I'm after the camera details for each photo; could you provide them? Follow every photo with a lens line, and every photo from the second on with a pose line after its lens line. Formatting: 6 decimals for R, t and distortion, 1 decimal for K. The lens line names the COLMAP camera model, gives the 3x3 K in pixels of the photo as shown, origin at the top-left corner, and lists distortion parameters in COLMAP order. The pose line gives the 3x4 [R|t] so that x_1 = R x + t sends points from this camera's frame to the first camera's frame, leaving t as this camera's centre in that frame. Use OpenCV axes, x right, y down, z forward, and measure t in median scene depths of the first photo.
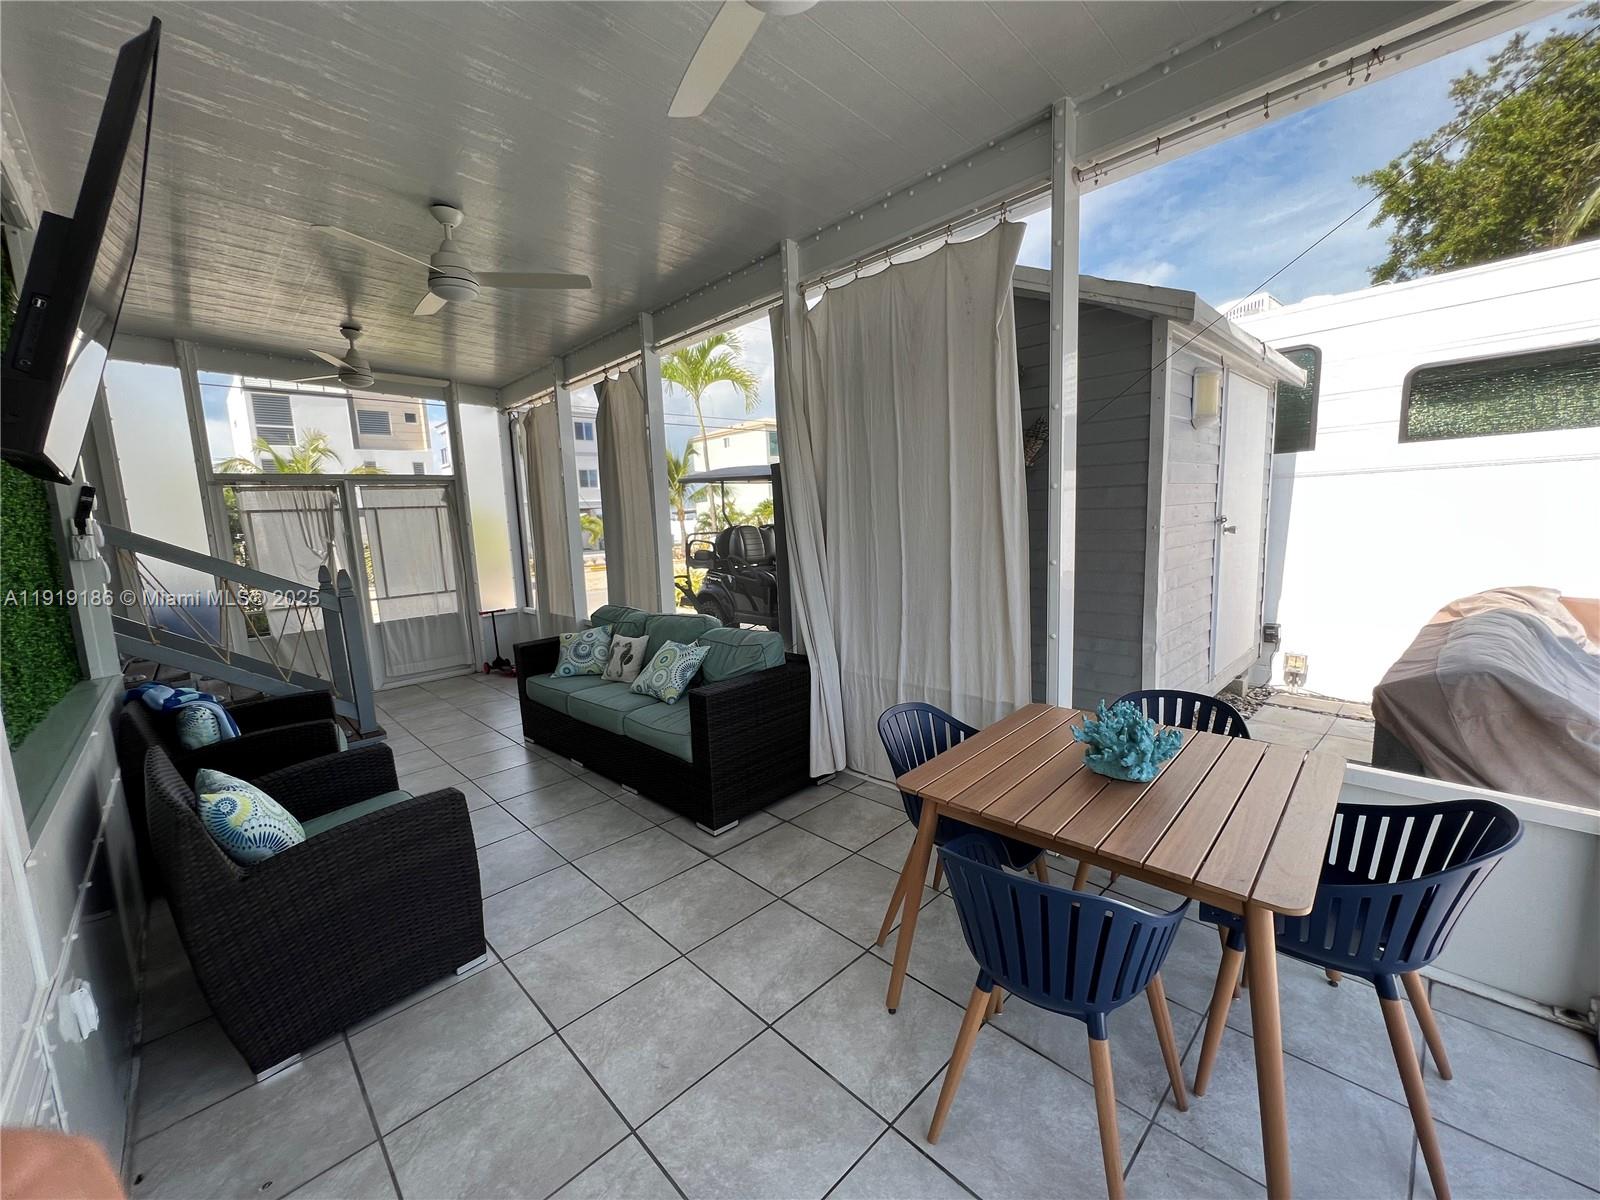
lens RADIAL K [[640.3, 0, 800.0], [0, 640.3, 600.0], [0, 0, 1]] dist [-0.002285, 0.000677]
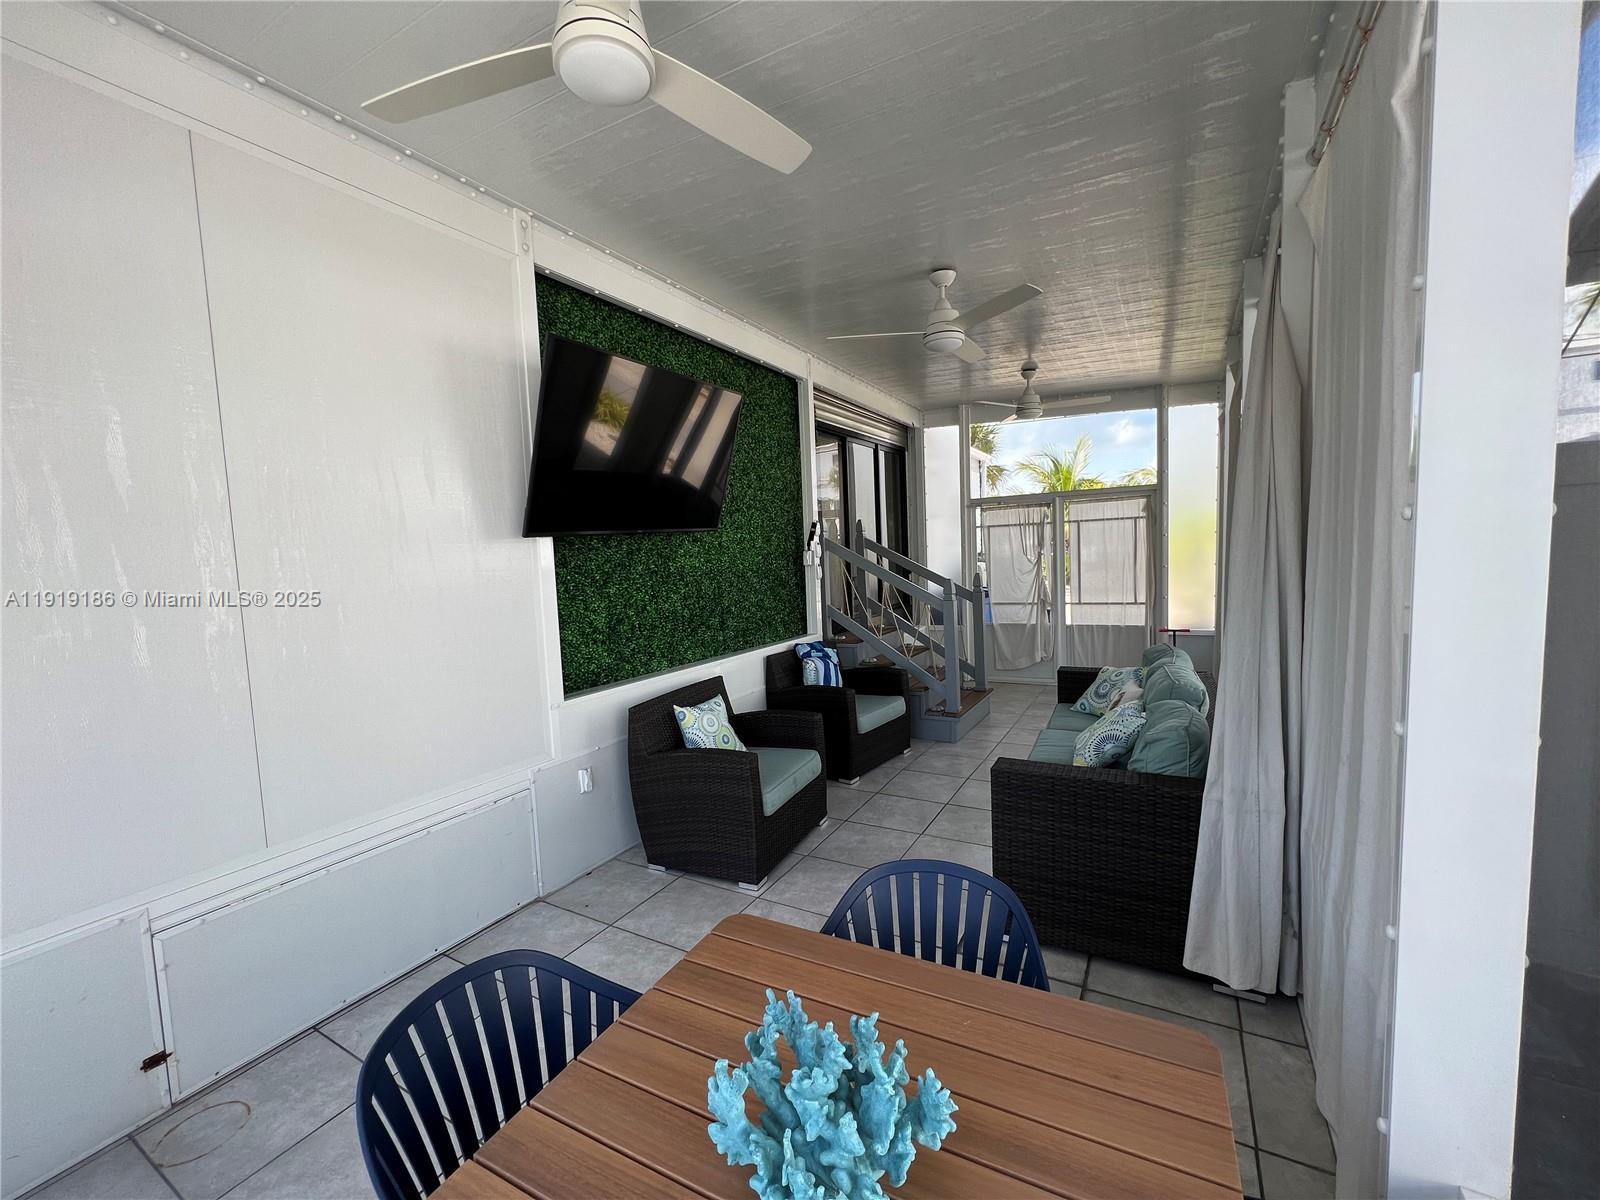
lens RADIAL K [[640.3, 0, 800.0], [0, 640.3, 600.0], [0, 0, 1]] dist [-0.002285, 0.000677]
pose [[0.282776, 0.105596, -0.953356, 0.271036], [-0.097118, 0.991966, 0.081067, -0.053957], [0.954257, 0.069664, 0.290759, 0.247806]]
